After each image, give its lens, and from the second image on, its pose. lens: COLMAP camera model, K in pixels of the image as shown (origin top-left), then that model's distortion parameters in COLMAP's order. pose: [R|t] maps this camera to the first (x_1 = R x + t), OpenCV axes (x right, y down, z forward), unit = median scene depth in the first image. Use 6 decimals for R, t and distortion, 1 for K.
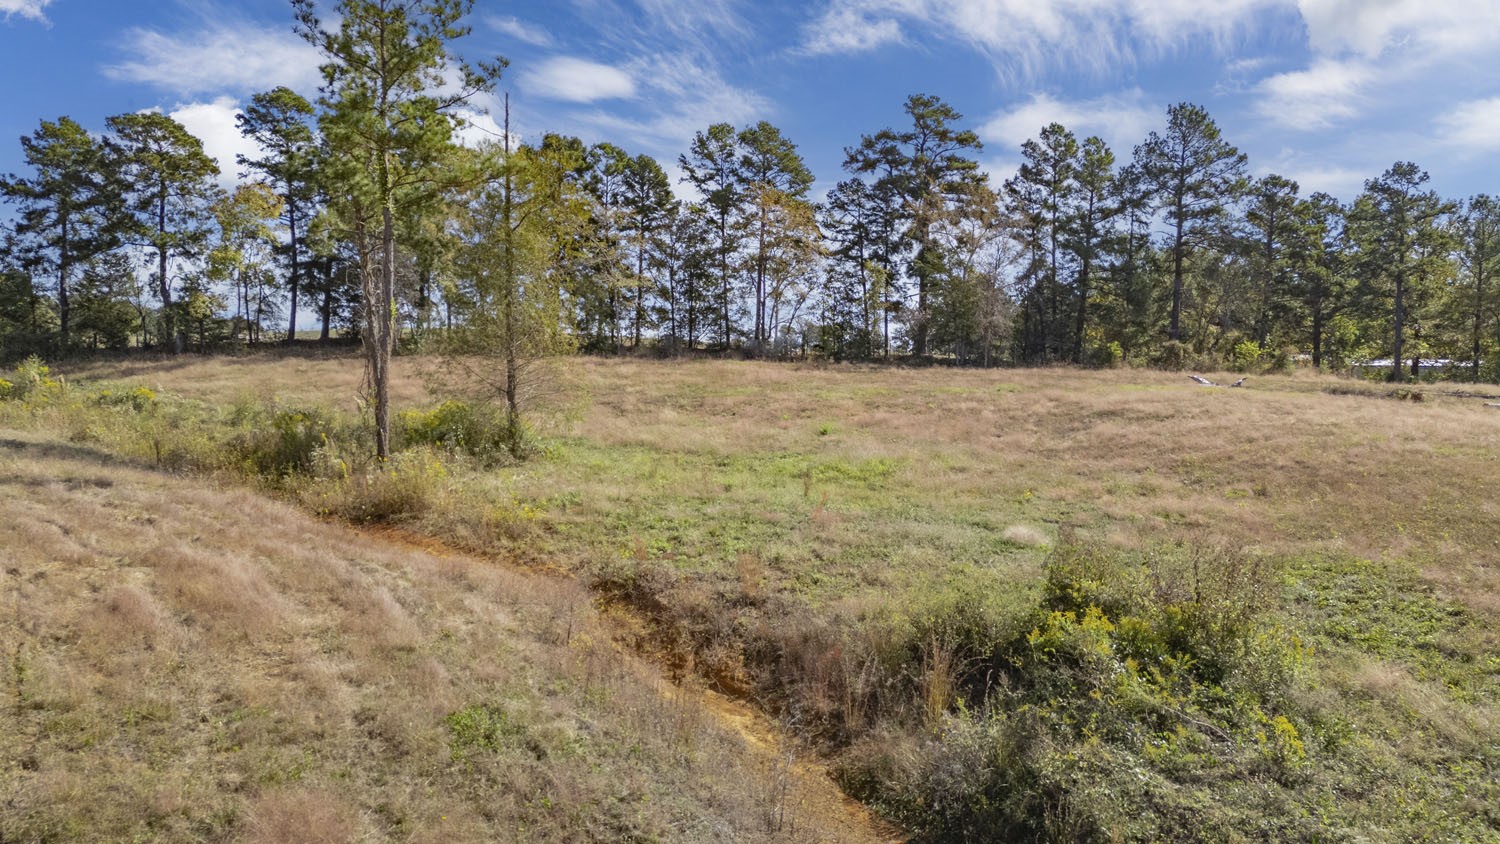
lens RADIAL K [[1041.6, 0, 747.6], [0, 1041.6, 423.7], [0, 0, 1]] dist [0.000159, -0.001332]
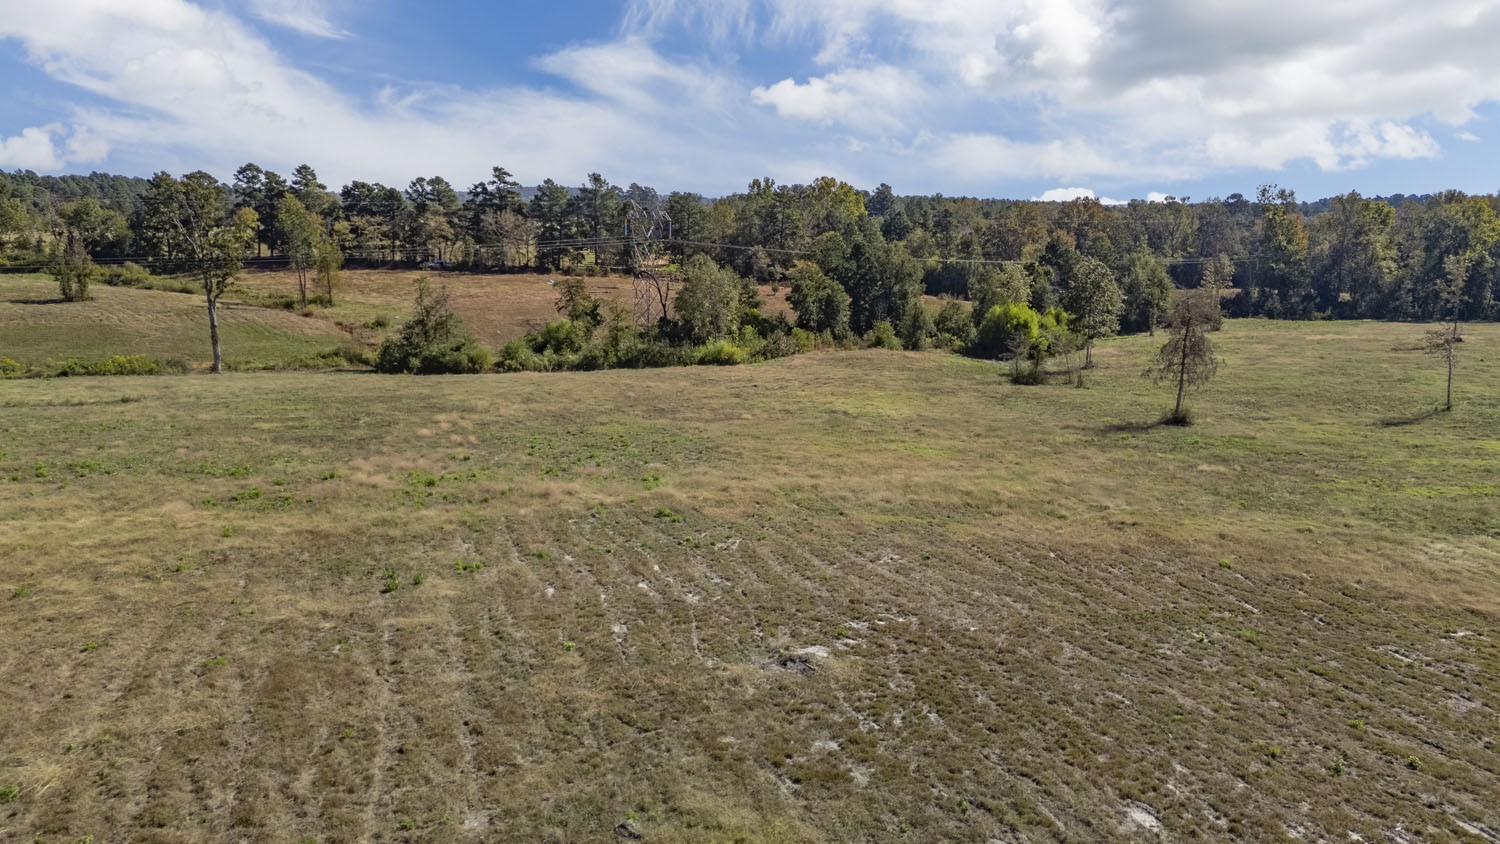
lens RADIAL K [[1041.6, 0, 753.3], [0, 1041.6, 421.0], [0, 0, 1]] dist [0.000159, -0.001332]
pose [[0.995258, -0.006060, 0.097078, 1.284188], [-0.009081, 0.987909, 0.154768, -0.208797], [-0.096842, -0.154916, 0.983170, -4.137134]]
